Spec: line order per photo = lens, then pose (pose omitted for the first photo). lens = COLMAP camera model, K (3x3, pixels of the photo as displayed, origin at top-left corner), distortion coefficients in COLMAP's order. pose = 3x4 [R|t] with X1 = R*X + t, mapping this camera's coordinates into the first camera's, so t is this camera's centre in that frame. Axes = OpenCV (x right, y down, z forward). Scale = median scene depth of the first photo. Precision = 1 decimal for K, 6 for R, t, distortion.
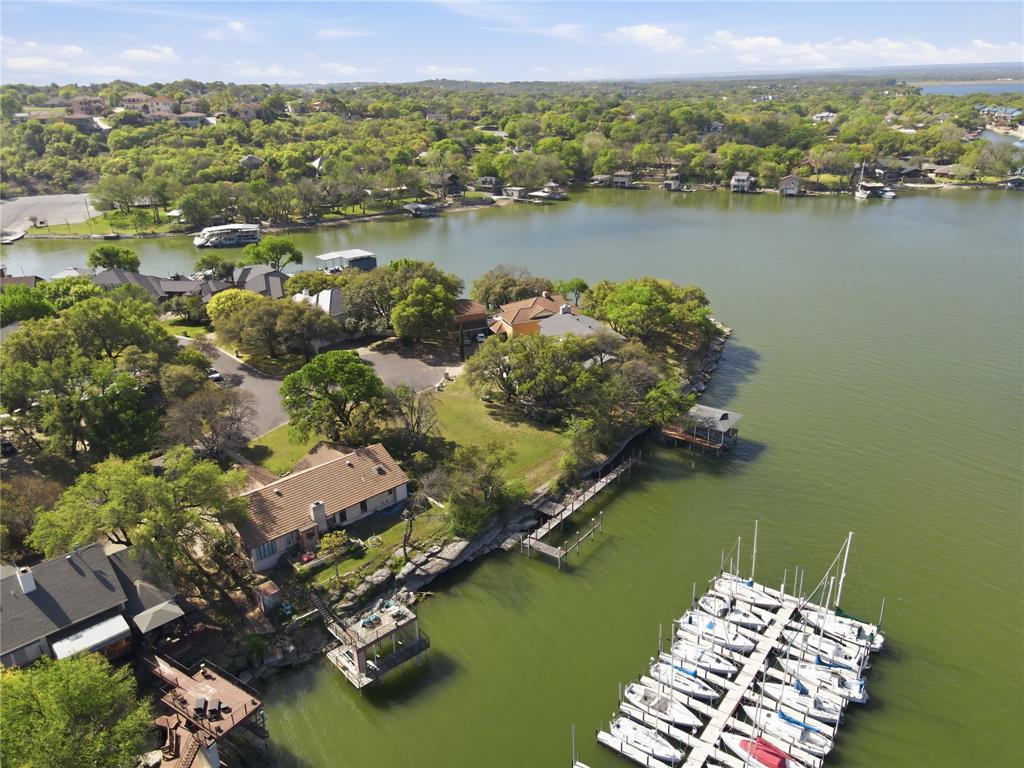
lens RADIAL K [[753.2, 0, 512.0], [0, 753.2, 384.0], [0, 0, 1]] dist [0.009688, 0.015144]
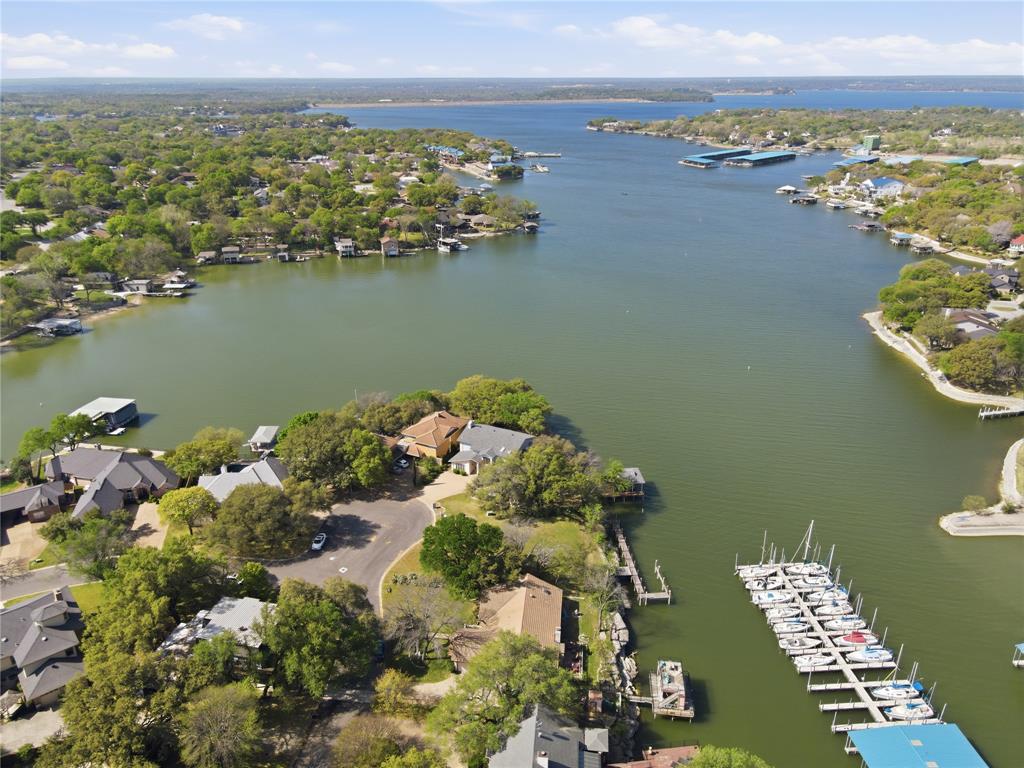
lens RADIAL K [[753.2, 0, 512.0], [0, 753.2, 384.0], [0, 0, 1]] dist [0.009688, 0.015144]
pose [[0.749921, -0.227956, 0.621010, -0.939469], [0.232235, 0.969724, 0.075516, -0.352490], [-0.619423, 0.087589, 0.780156, -0.062472]]
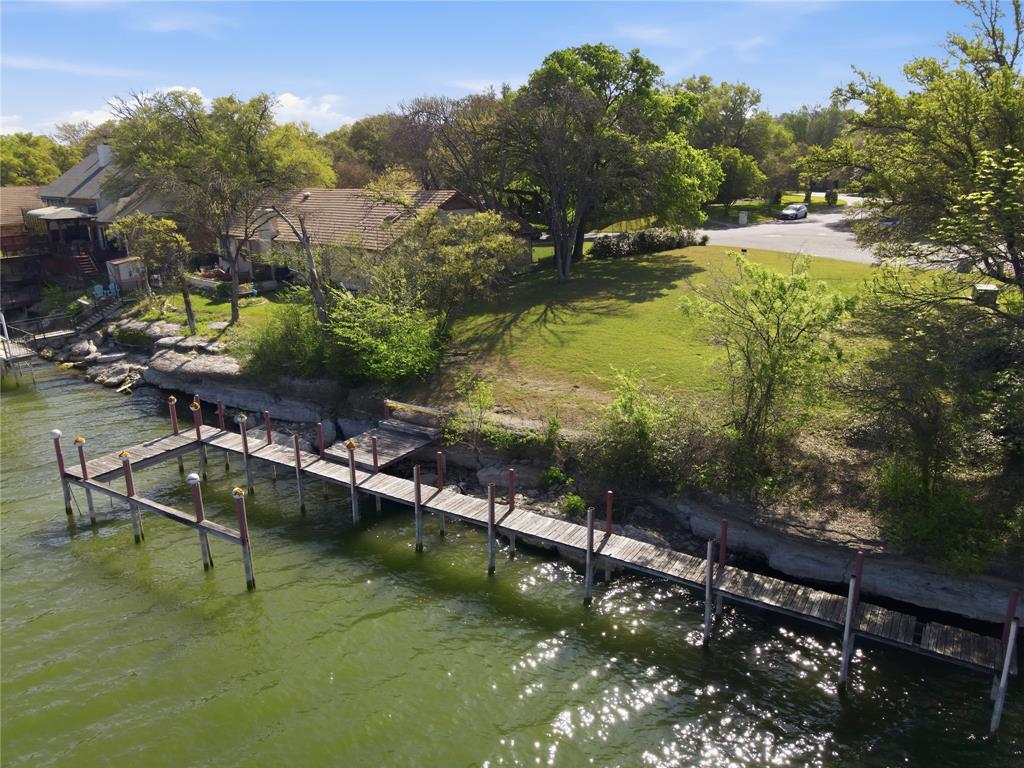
lens RADIAL K [[753.2, 0, 512.0], [0, 753.2, 384.0], [0, 0, 1]] dist [0.009688, 0.015144]
pose [[0.096606, 0.308197, -0.946405, 0.306825], [-0.371719, 0.893224, 0.252935, 0.054141], [0.923305, 0.327362, 0.200854, 0.964753]]
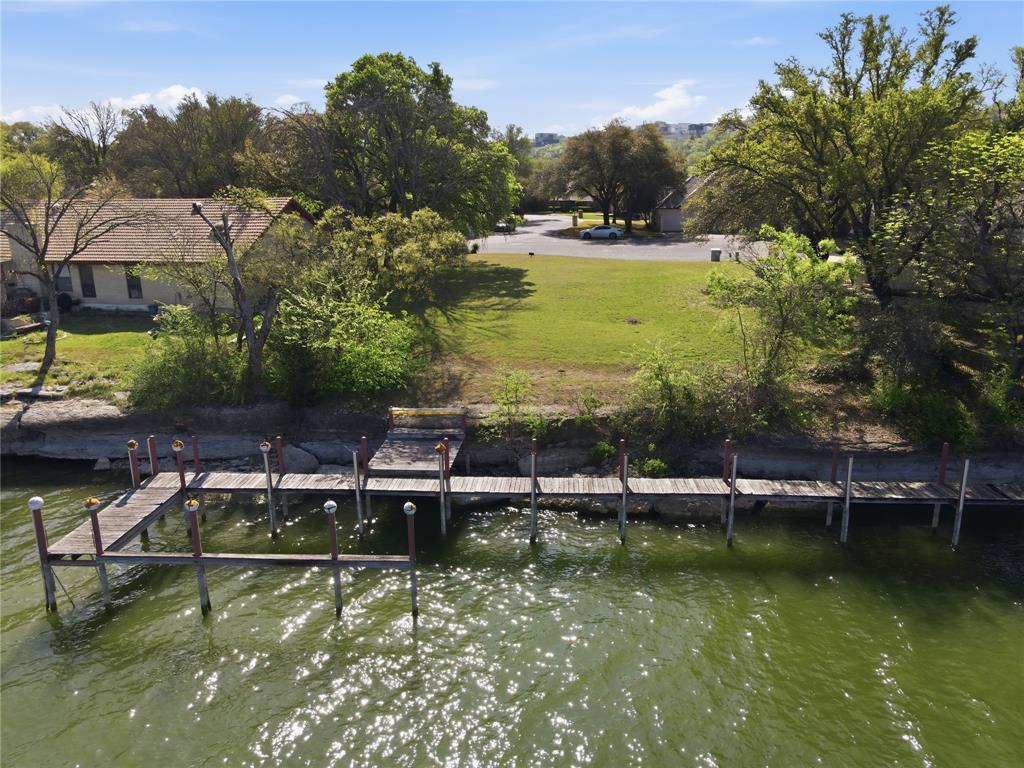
lens RADIAL K [[753.2, 0, 512.0], [0, 753.2, 384.0], [0, 0, 1]] dist [0.009688, 0.015144]
pose [[0.565567, 0.232936, -0.791123, 0.263805], [-0.321551, 0.945646, 0.048559, 0.116269], [0.759433, 0.226923, 0.609727, 0.847254]]
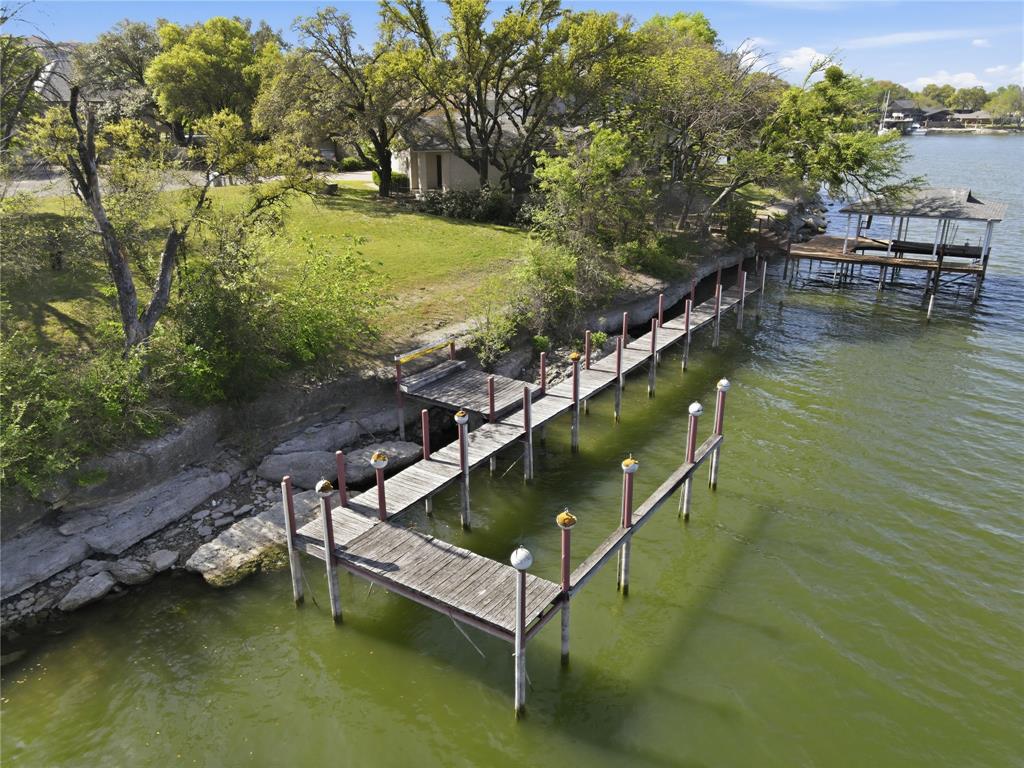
lens RADIAL K [[753.2, 0, 512.0], [0, 753.2, 384.0], [0, 0, 1]] dist [0.009688, 0.015144]
pose [[0.998032, 0.005767, 0.062441, 0.046661], [-0.003612, 0.999396, -0.034569, 0.167022], [-0.062603, 0.034275, 0.997450, 0.758315]]
